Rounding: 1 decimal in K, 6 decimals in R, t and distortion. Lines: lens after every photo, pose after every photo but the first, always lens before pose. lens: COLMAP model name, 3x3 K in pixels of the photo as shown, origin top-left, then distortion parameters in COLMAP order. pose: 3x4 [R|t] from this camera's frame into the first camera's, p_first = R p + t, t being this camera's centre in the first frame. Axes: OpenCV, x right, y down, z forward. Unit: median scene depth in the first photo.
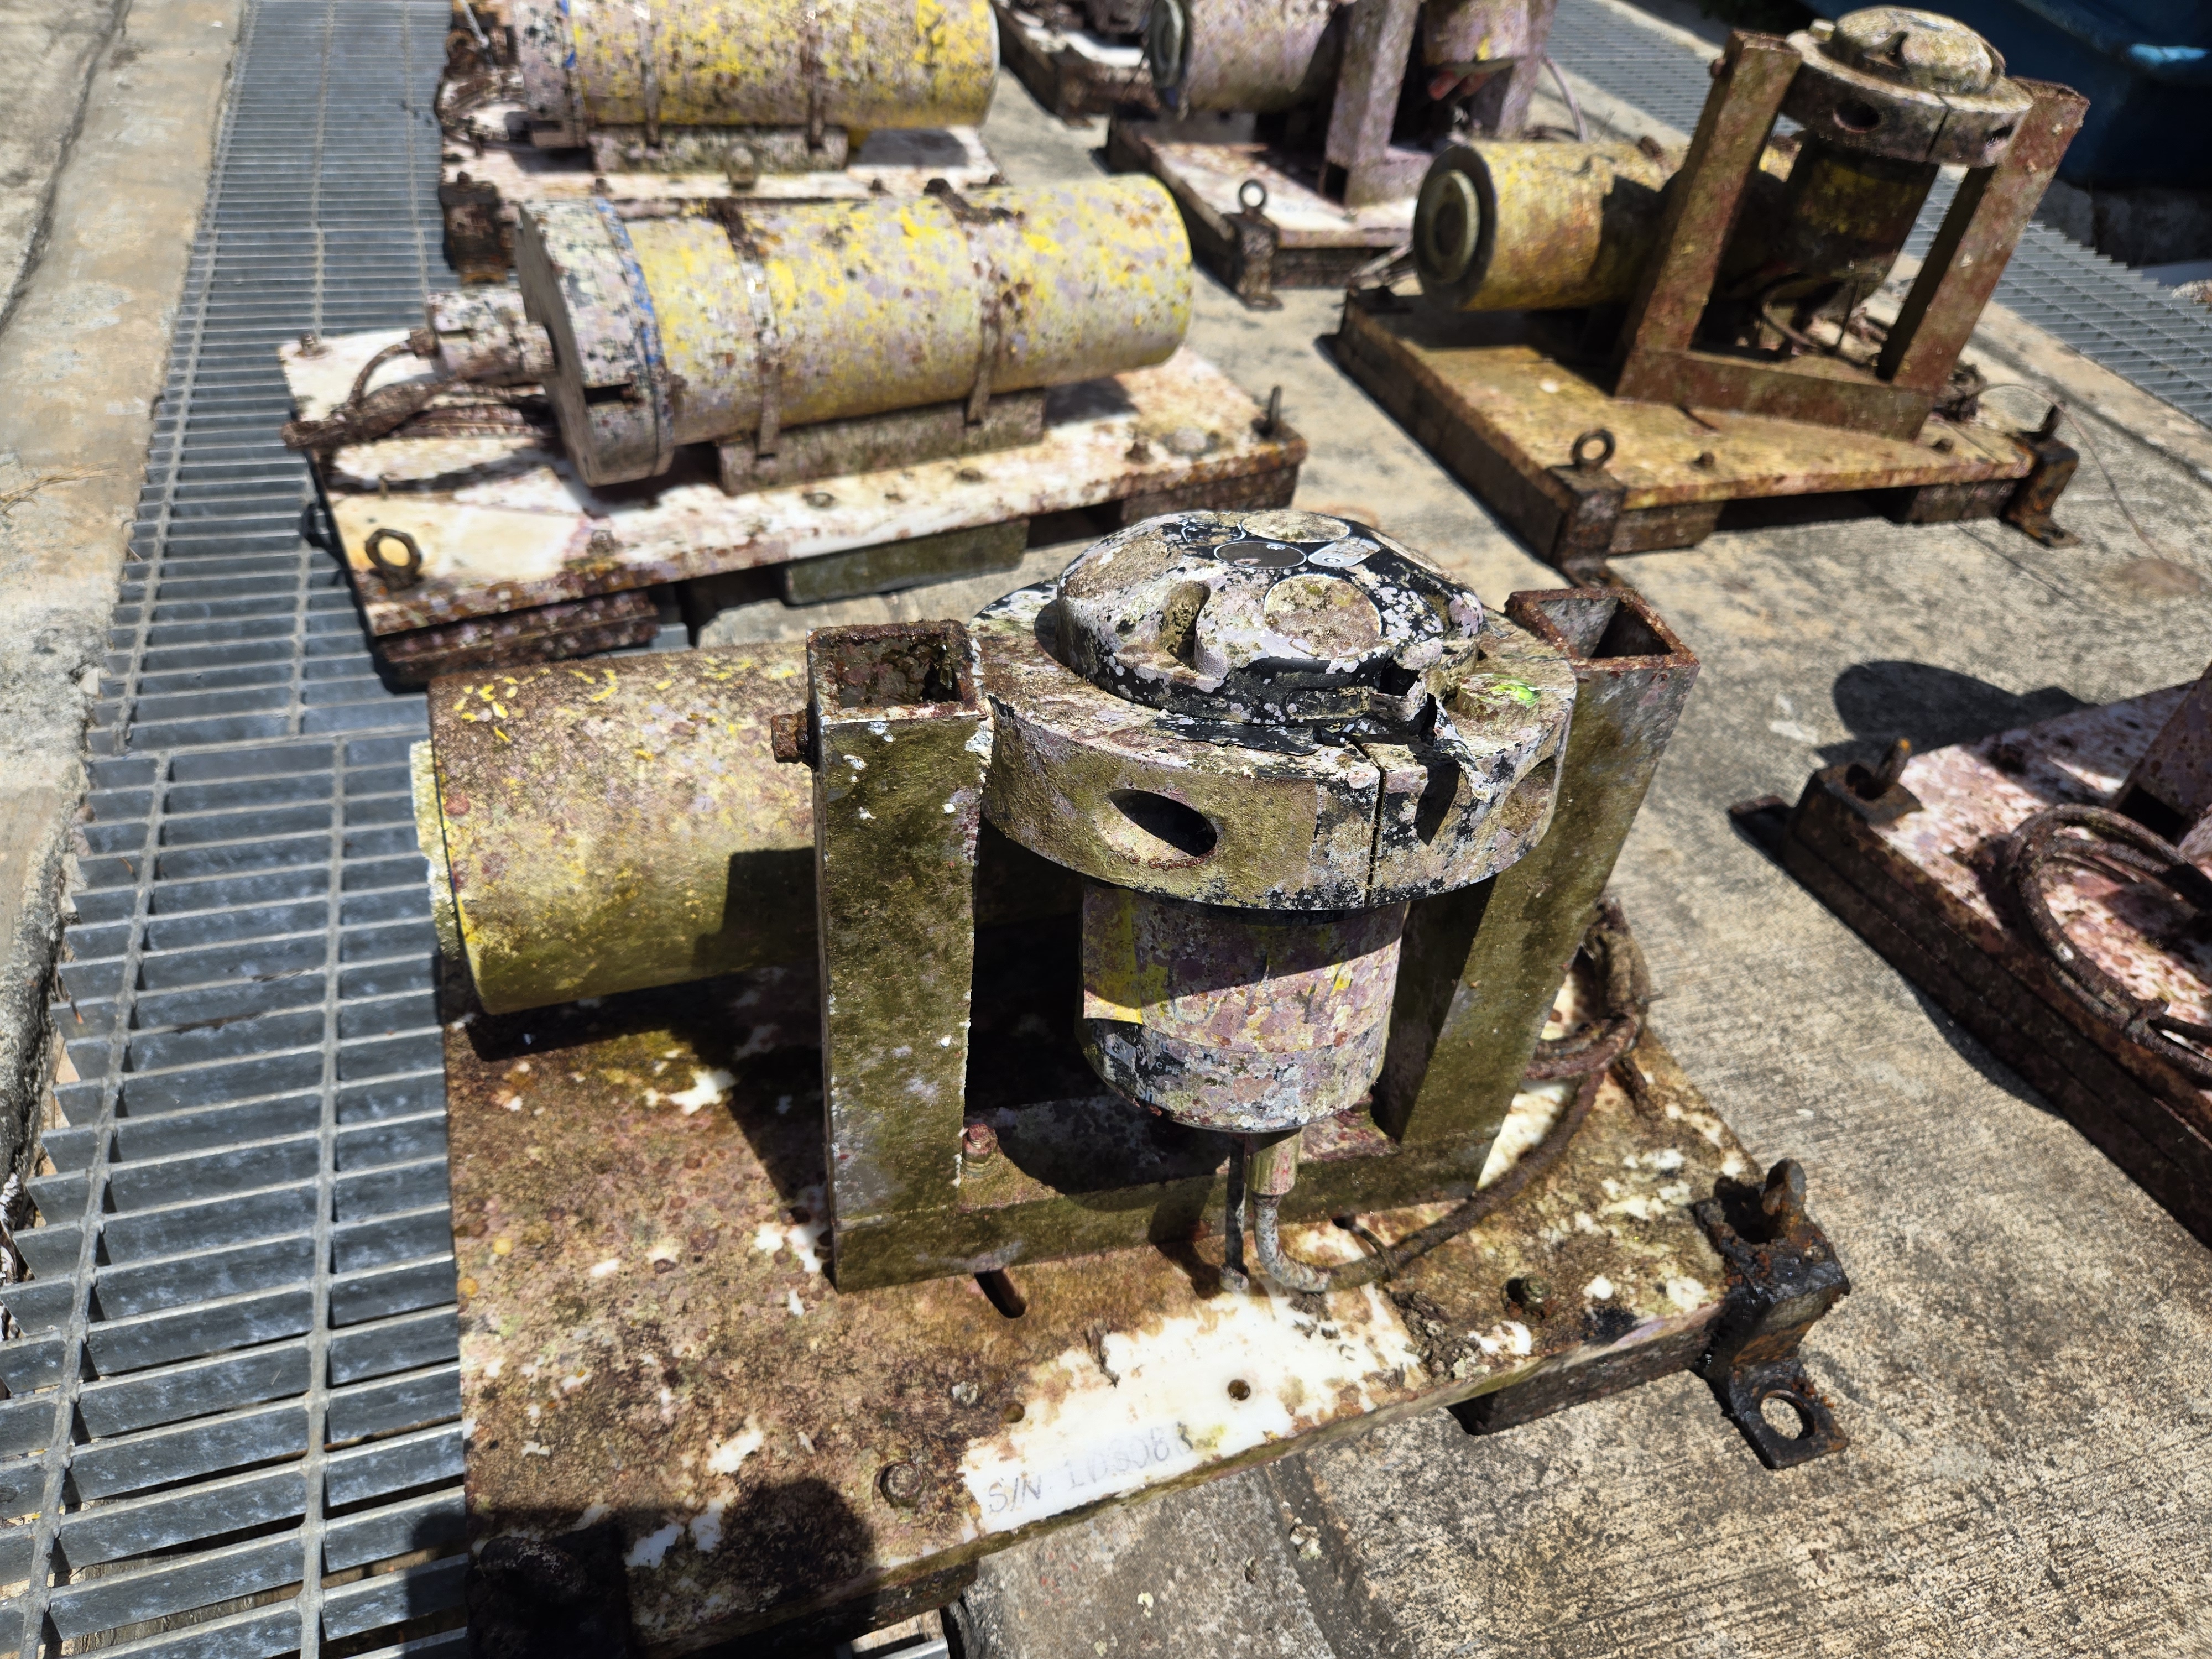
lens RADIAL K [[1526.2, 0, 1142.3], [0, 1526.2, 833.2], [0, 0, 1]] dist [0.064591, -0.069857]
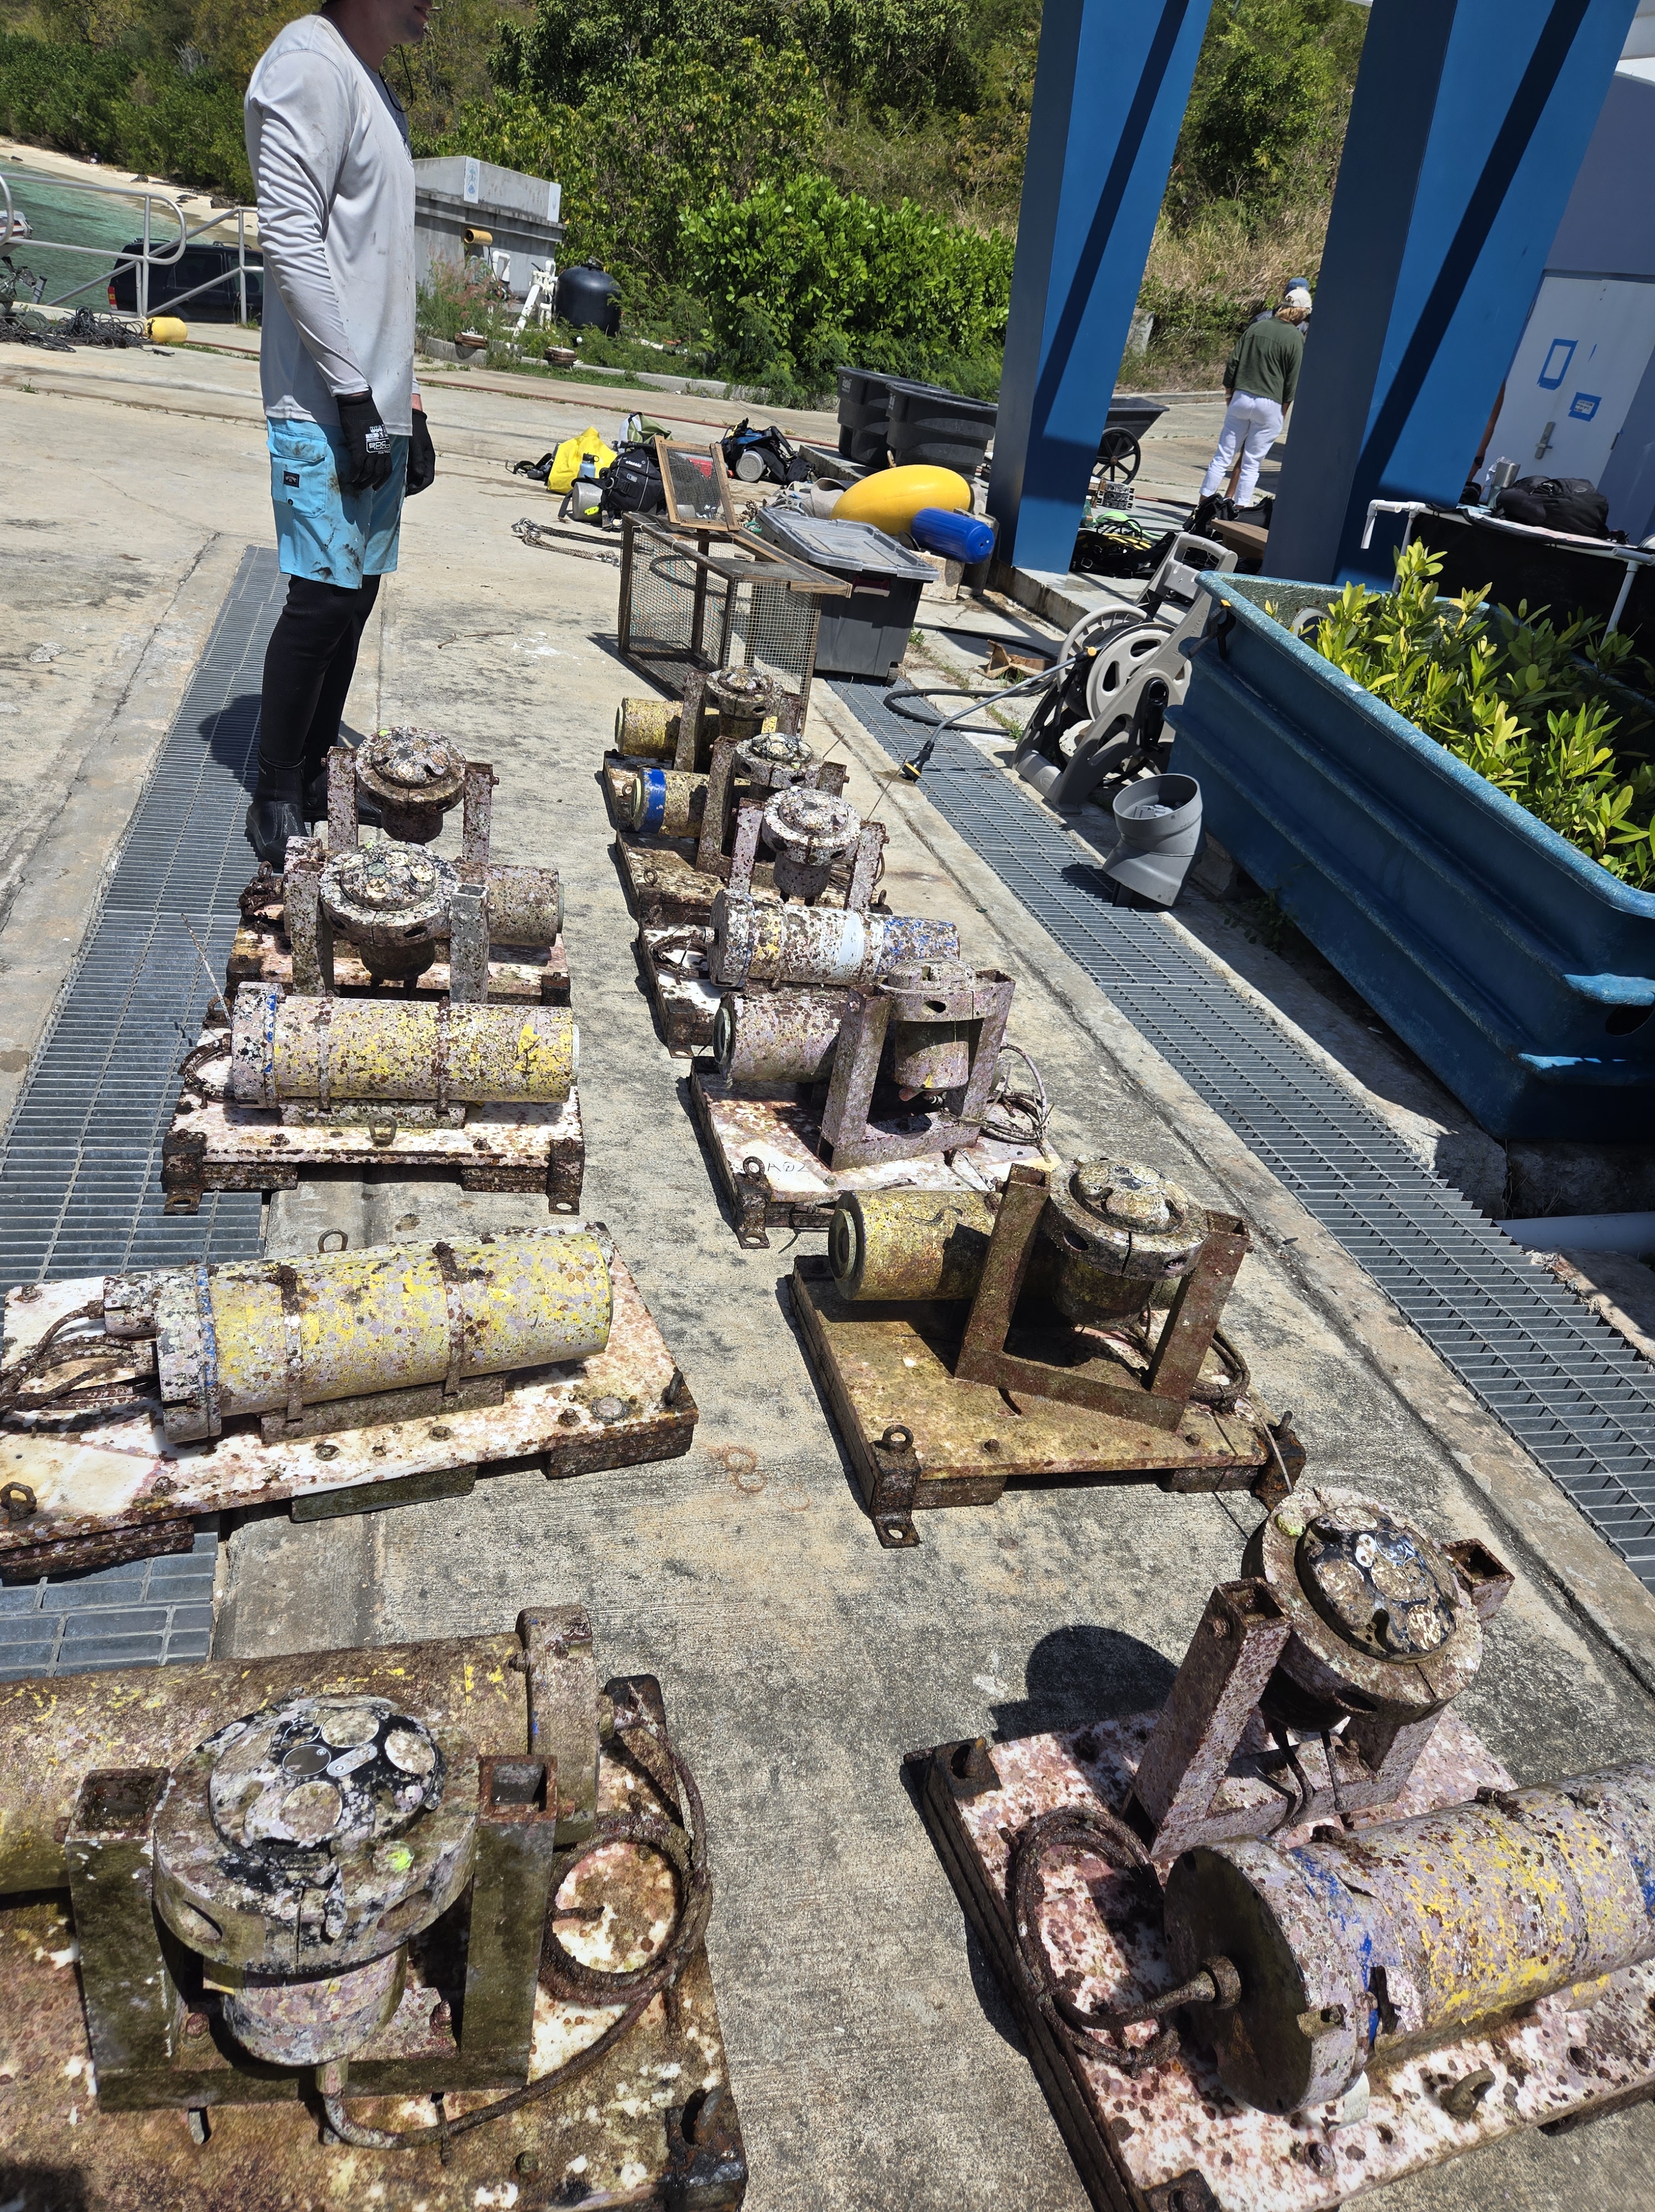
lens RADIAL K [[1487.7, 0, 827.5], [0, 1487.7, 1106.0], [0, 0, 1]] dist [0.075500, -0.063215]
pose [[0.993745, 0.090484, -0.065444, 0.342334], [-0.103119, 0.968465, -0.226809, -0.267675], [0.042858, 0.232139, 0.971738, -0.473416]]
